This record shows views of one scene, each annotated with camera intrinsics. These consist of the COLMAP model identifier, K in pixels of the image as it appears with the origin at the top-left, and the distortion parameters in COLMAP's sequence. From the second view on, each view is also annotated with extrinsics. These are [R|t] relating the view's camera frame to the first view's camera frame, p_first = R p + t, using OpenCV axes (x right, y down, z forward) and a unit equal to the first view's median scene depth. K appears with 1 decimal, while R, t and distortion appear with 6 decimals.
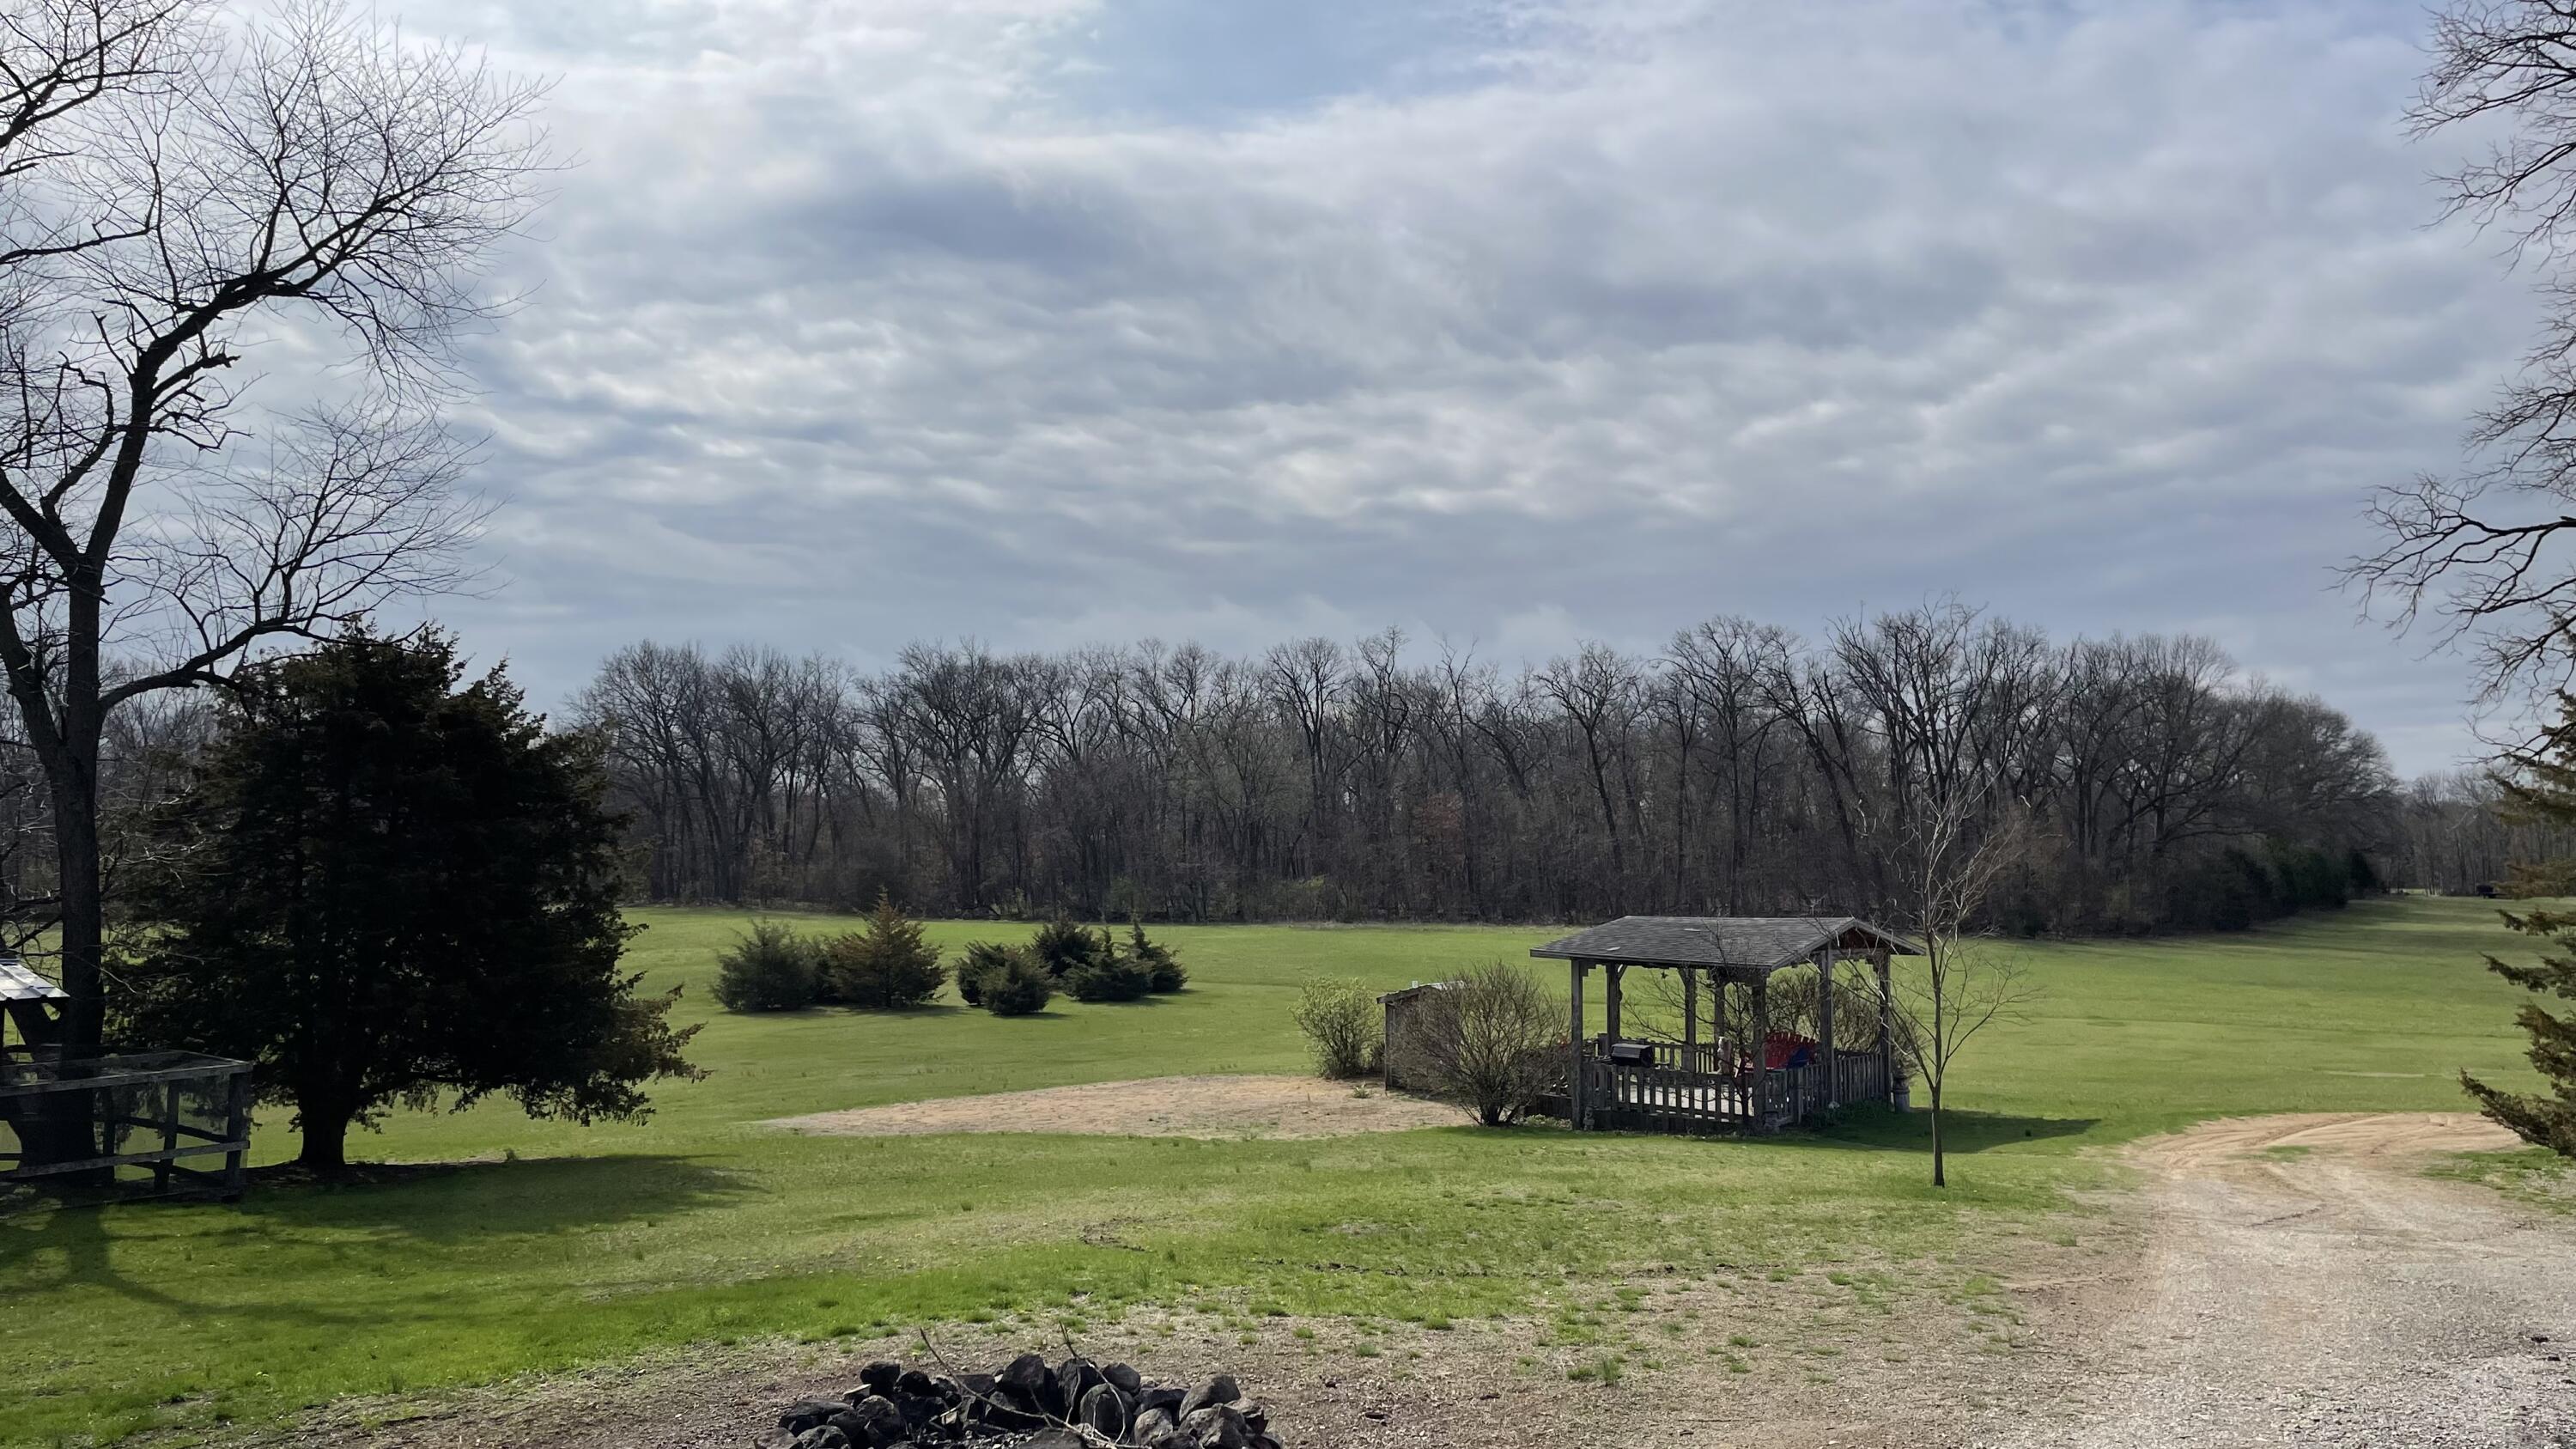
lens RADIAL K [[1947.9, 0, 1312.1], [0, 1947.9, 683.6], [0, 0, 1]] dist [0.107138, -0.128470]
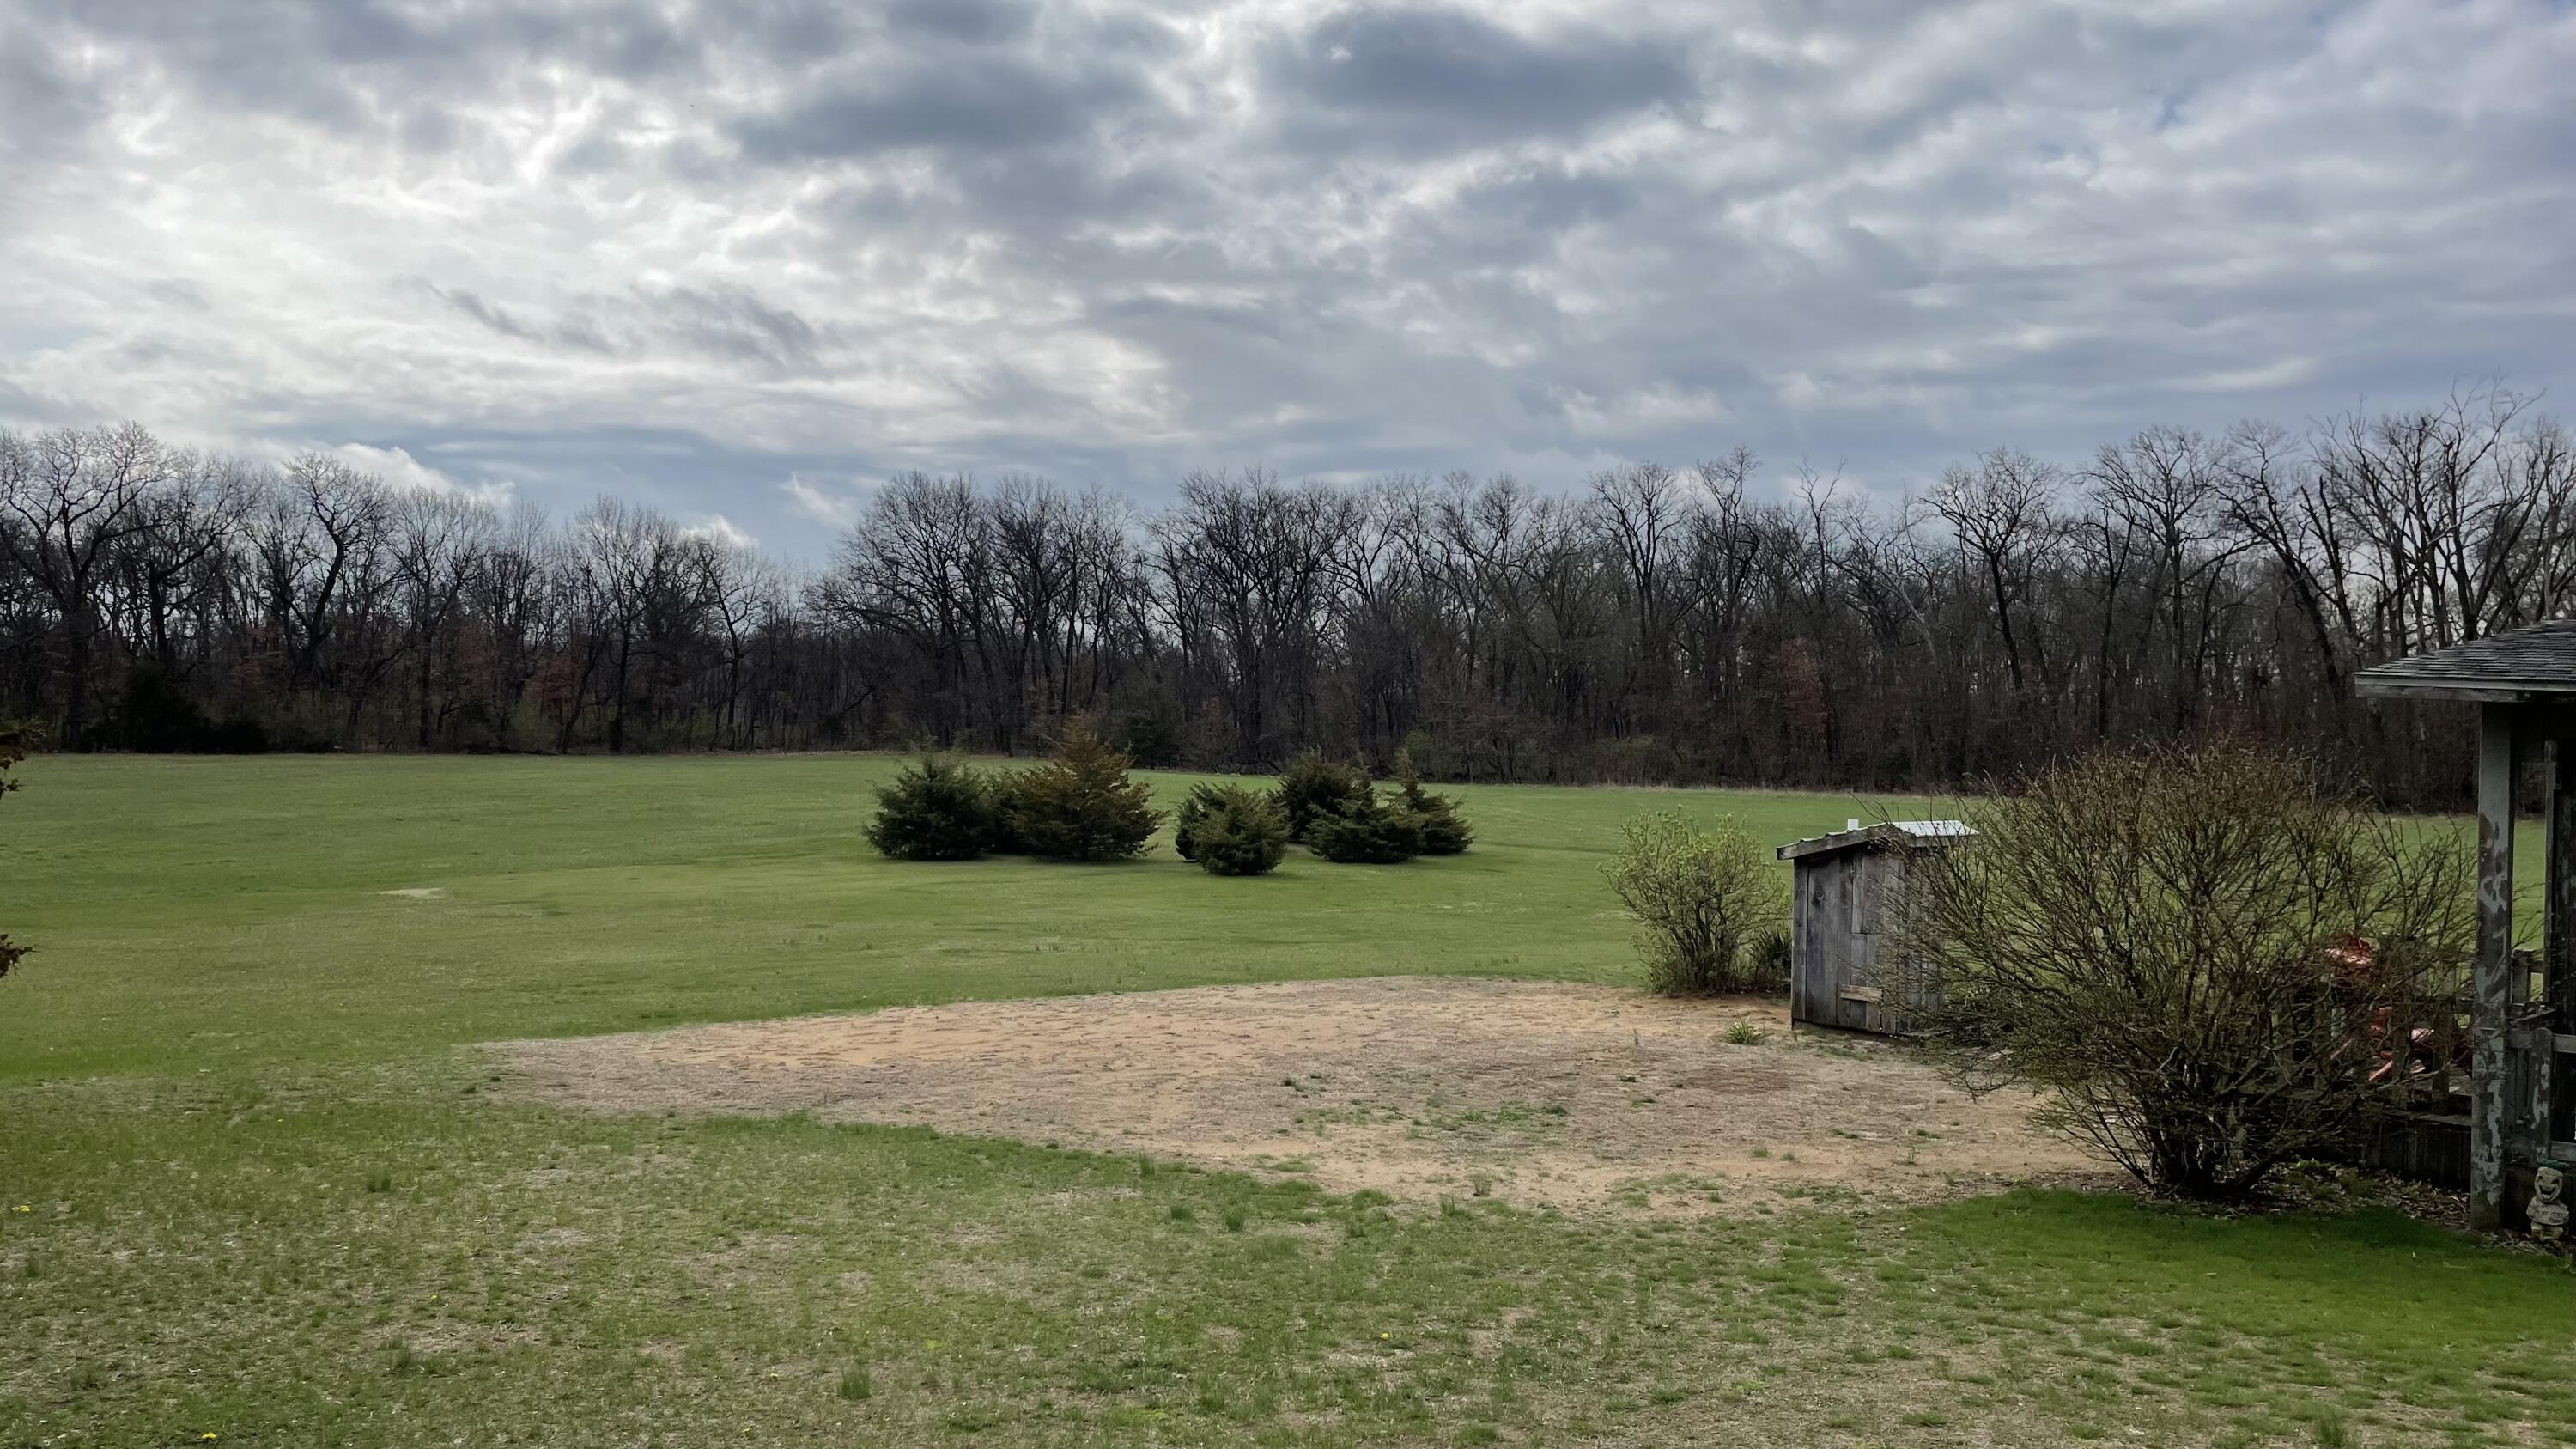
lens RADIAL K [[1947.9, 0, 1281.6], [0, 1947.9, 729.8], [0, 0, 1]] dist [0.107138, -0.128470]
pose [[0.983441, 0.016151, -0.180507, 0.000235], [-0.000662, 0.996334, 0.085545, 0.043743], [0.181227, -0.084010, 0.979847, 0.241135]]
